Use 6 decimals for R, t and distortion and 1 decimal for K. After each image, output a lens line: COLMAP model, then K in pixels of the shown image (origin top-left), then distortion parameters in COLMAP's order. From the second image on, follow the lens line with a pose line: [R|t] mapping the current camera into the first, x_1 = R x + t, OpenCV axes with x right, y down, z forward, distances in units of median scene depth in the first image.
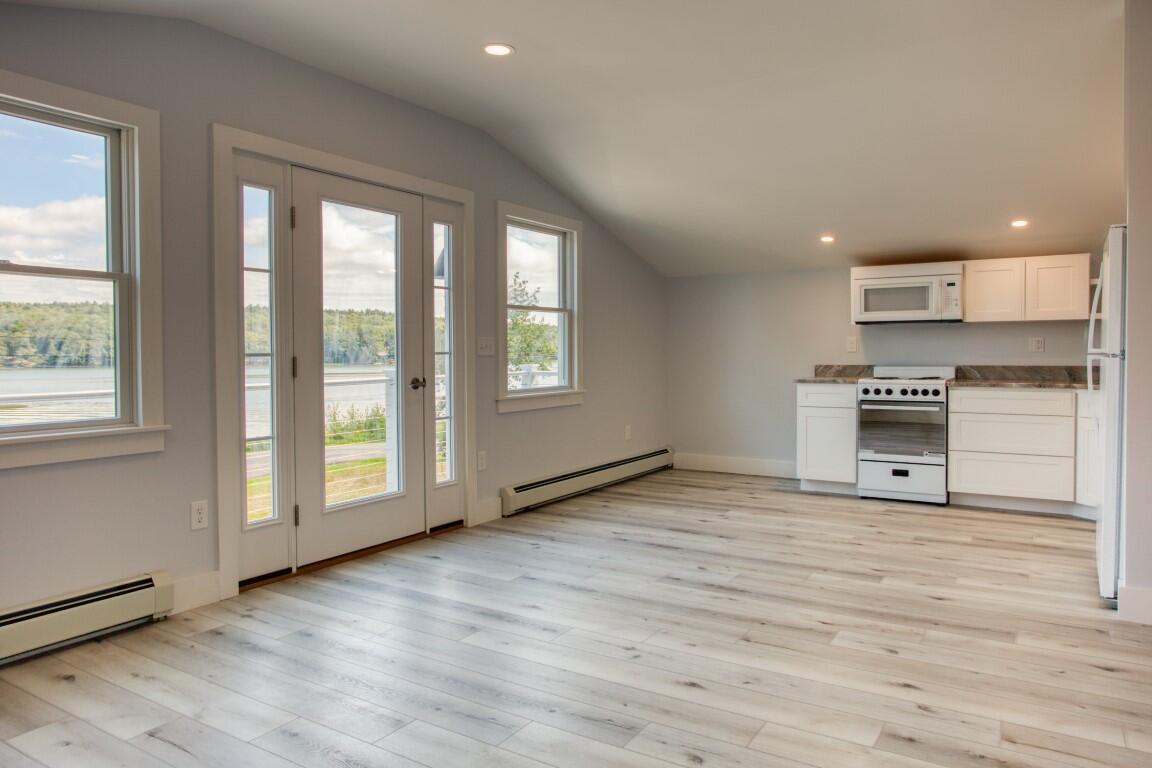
lens RADIAL K [[762.1, 0, 576.0], [0, 762.1, 384.0], [0, 0, 1]] dist [0.003973, 0.002763]
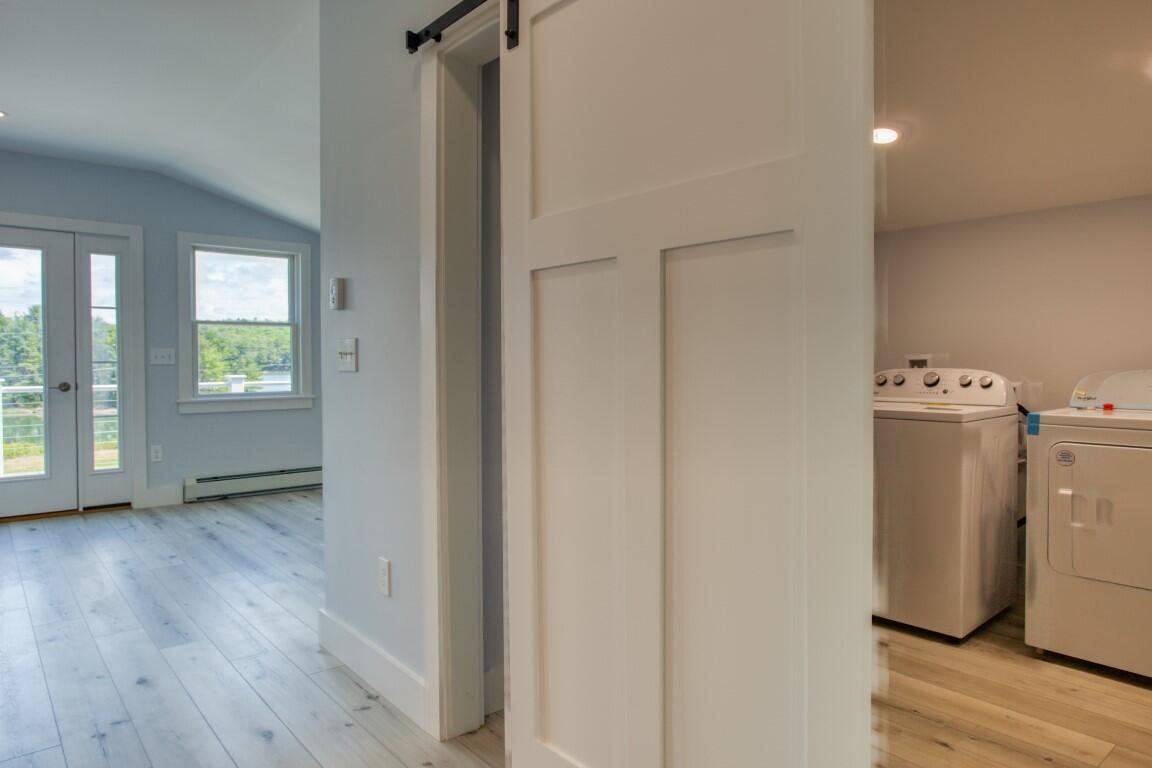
lens RADIAL K [[722.0, 0, 576.0], [0, 722.0, 384.0], [0, 0, 1]] dist [-0.004577, -0.001863]
pose [[0.952171, 0.013545, -0.305266, 0.843750], [-0.016500, 0.999839, -0.007103, -0.009733], [0.305120, 0.011800, 0.952241, 0.139557]]
